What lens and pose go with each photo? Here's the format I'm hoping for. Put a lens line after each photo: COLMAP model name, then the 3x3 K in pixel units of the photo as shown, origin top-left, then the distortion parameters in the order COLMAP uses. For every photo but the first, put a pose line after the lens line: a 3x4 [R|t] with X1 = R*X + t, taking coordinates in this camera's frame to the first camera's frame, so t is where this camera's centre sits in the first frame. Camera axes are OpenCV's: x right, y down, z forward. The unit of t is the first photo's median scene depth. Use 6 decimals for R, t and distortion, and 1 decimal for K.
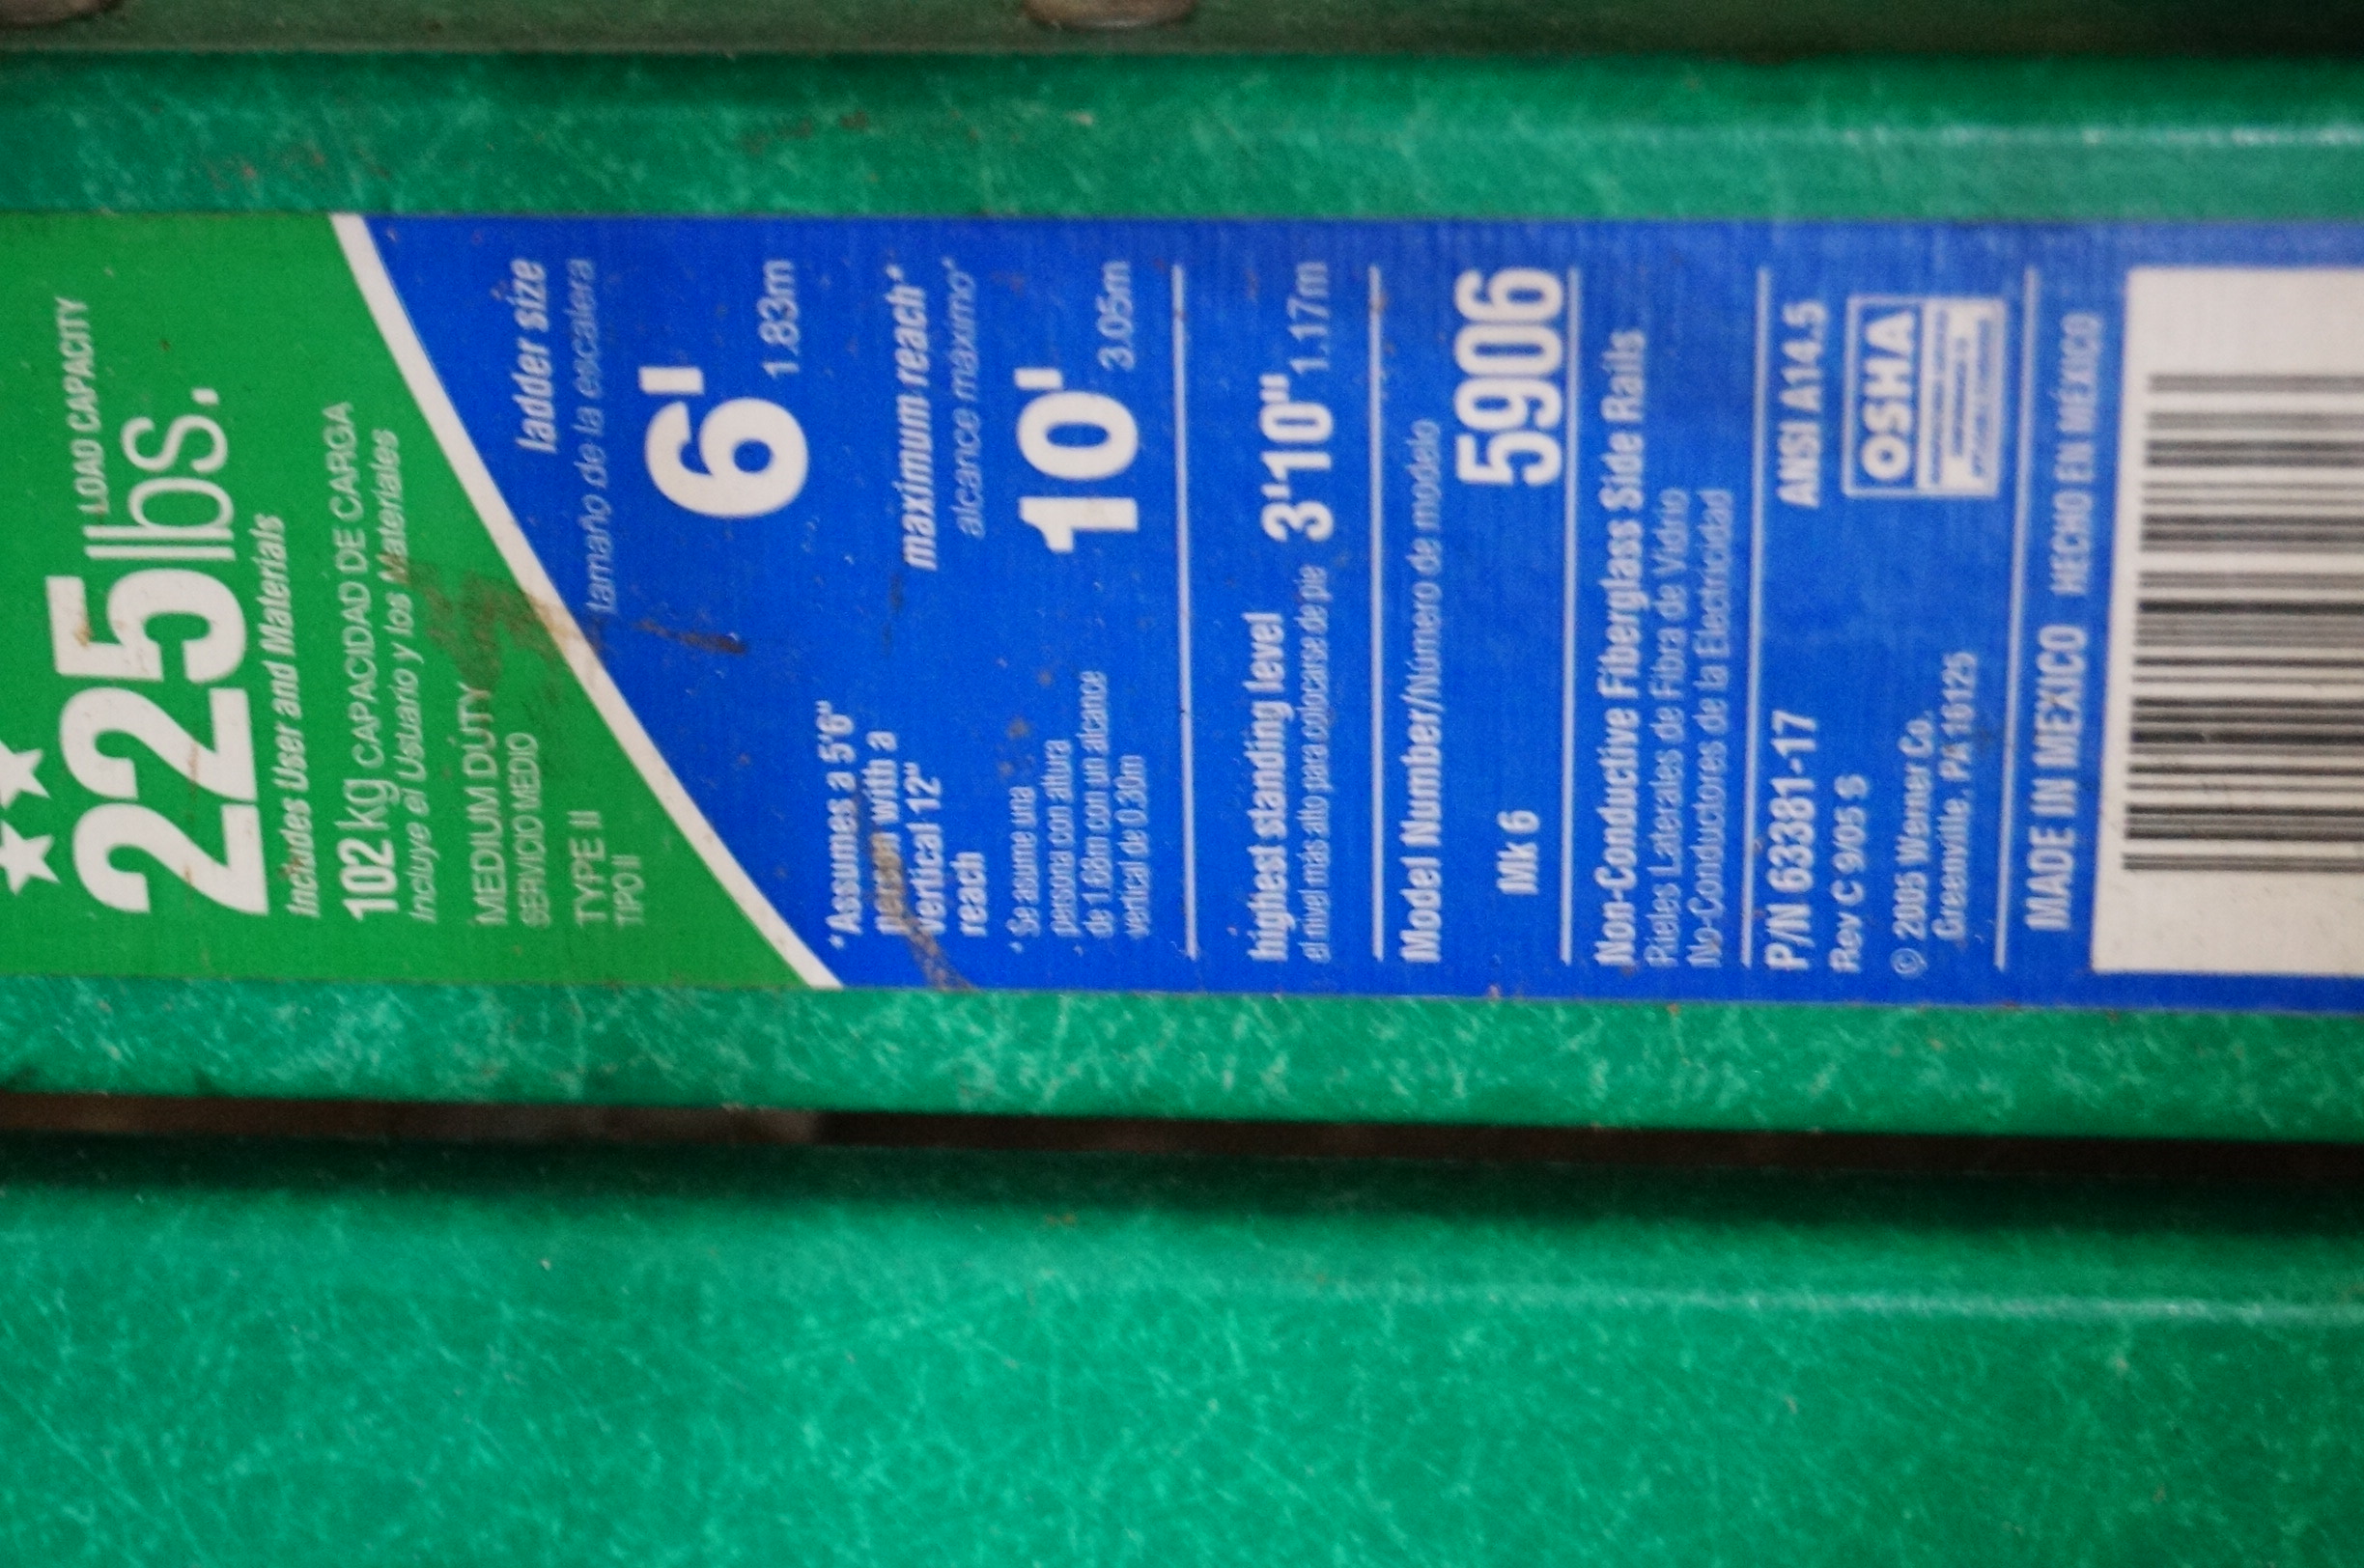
lens RADIAL K [[5088.8, 0, 1182.0], [0, 5088.8, 784.0], [0, 0, 1]] dist [0.006992, -0.082816]
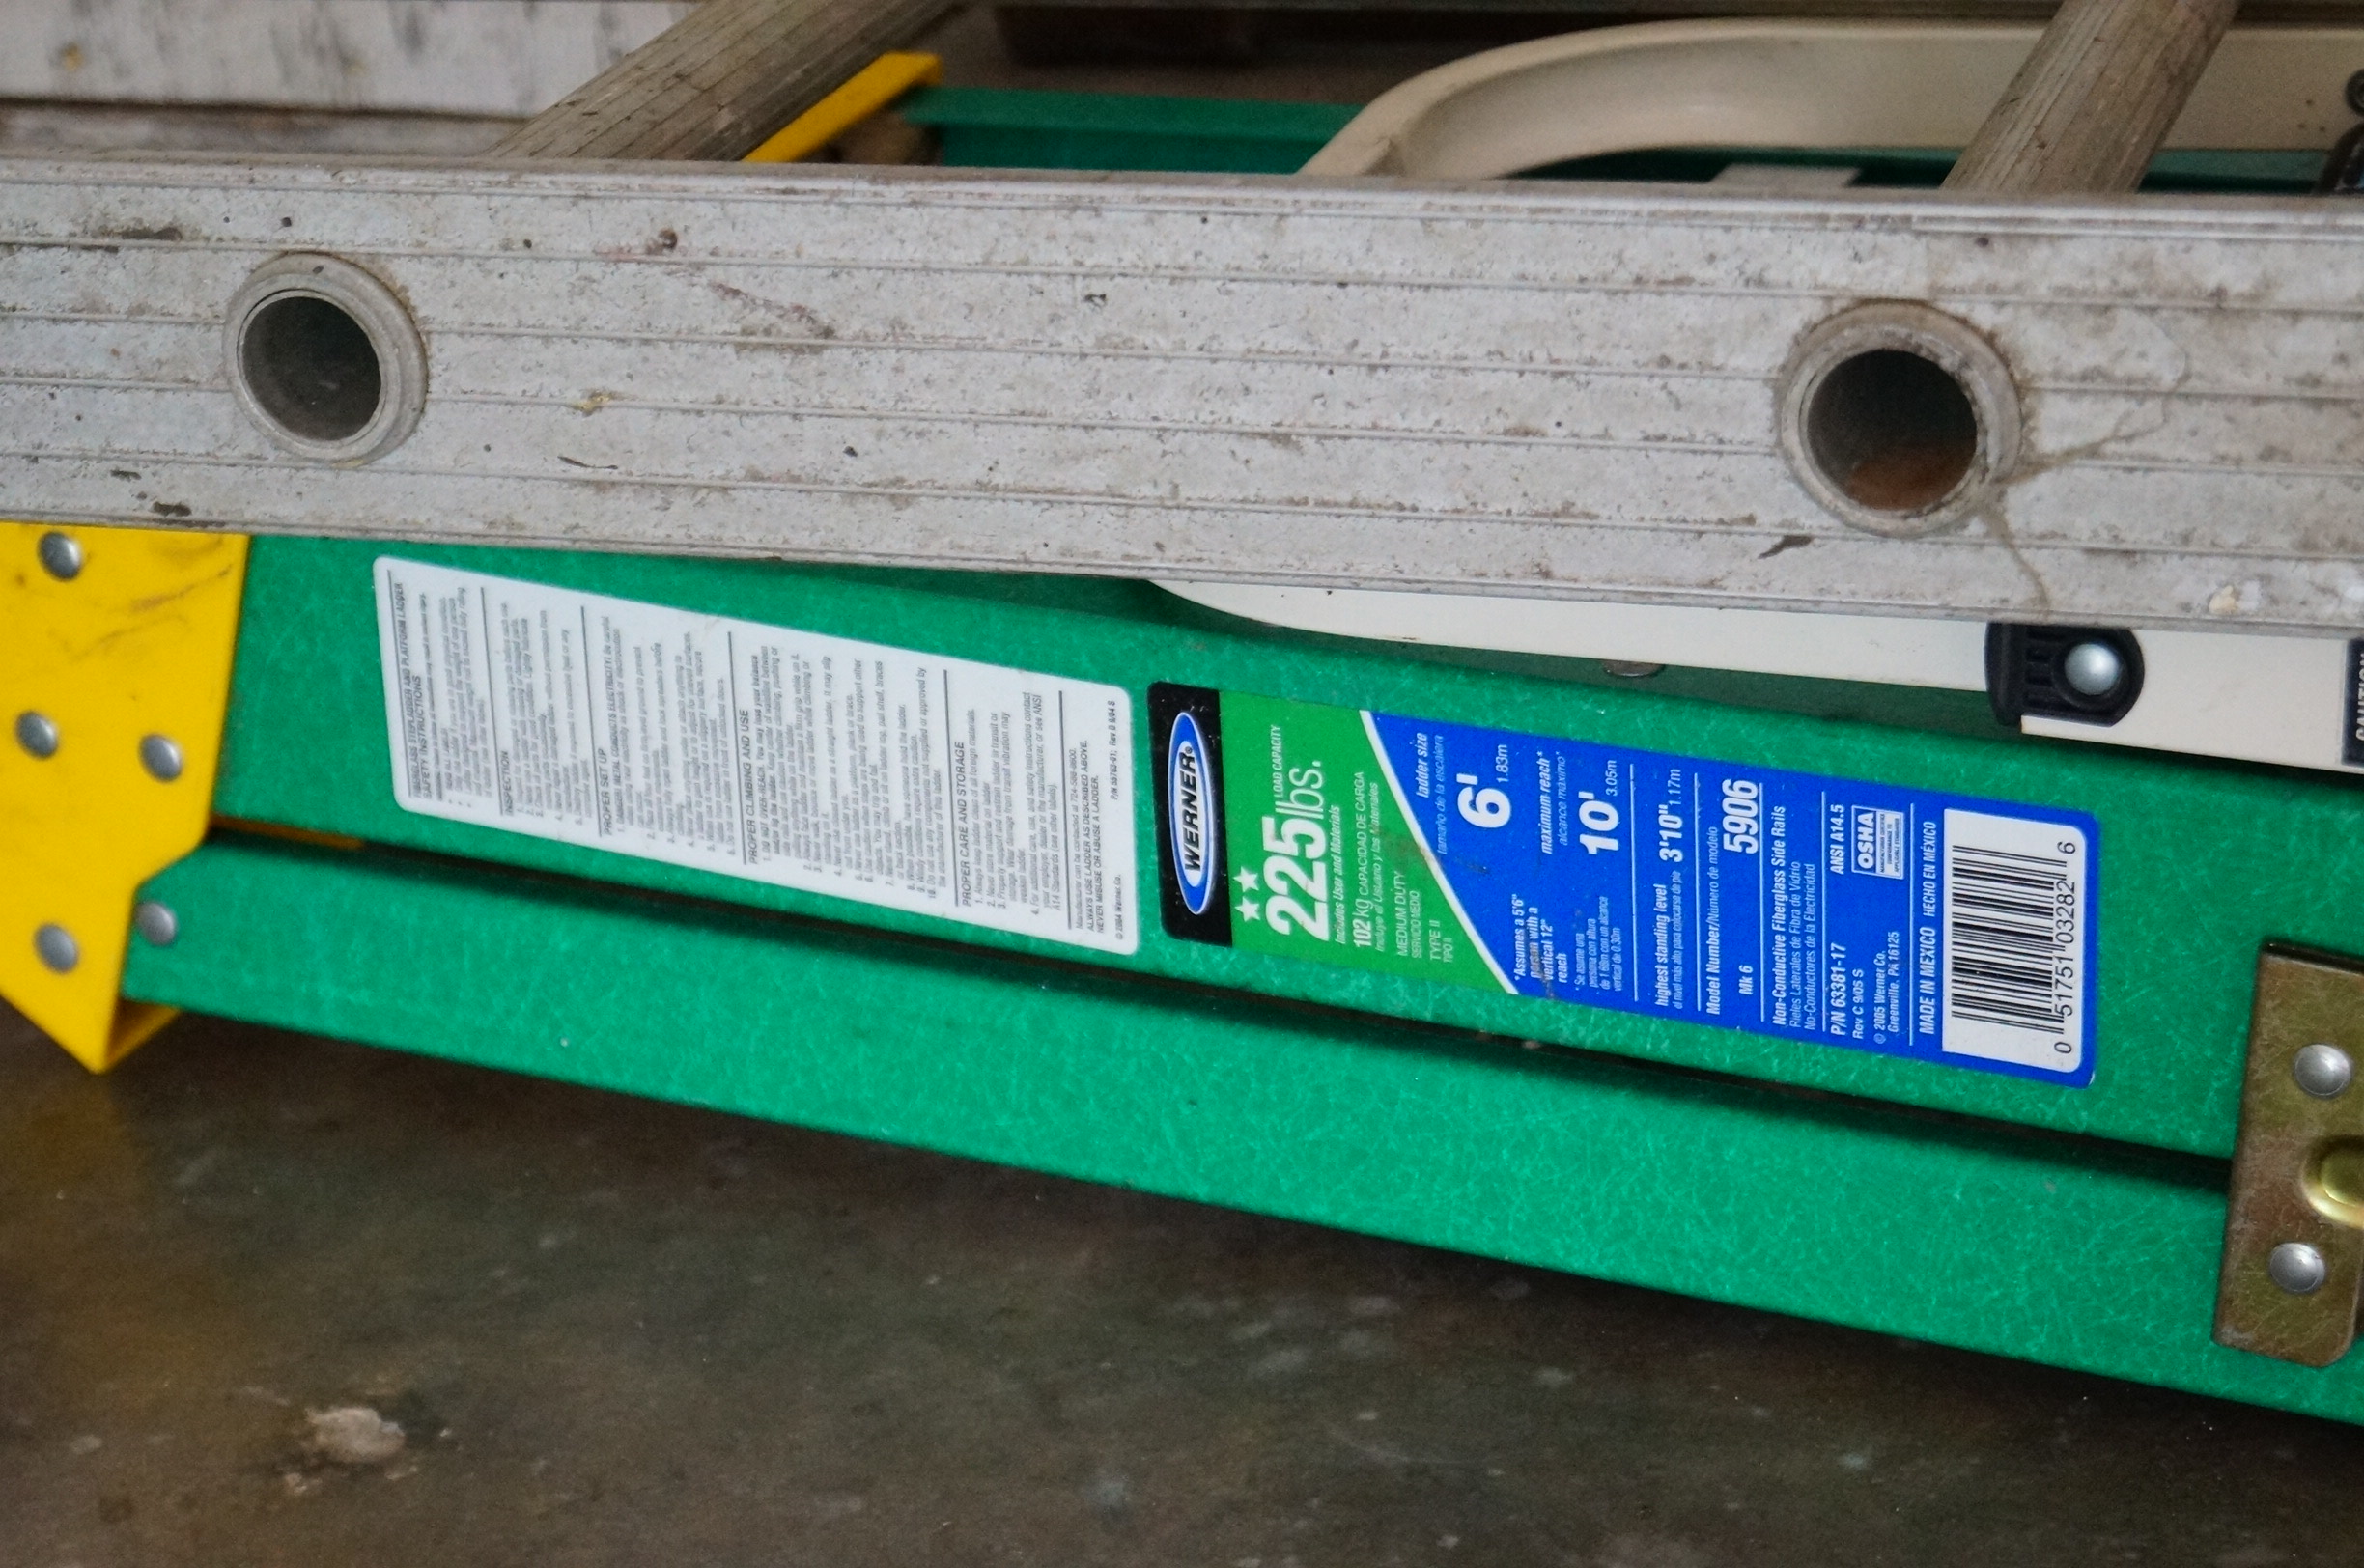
lens RADIAL K [[5088.8, 0, 1182.0], [0, 5088.8, 784.0], [0, 0, 1]] dist [0.006992, -0.082816]
pose [[0.930148, 0.120765, -0.346757, 0.734604], [-0.109438, 0.992625, 0.052145, -0.205200], [0.350497, -0.010554, 0.936504, -1.720594]]
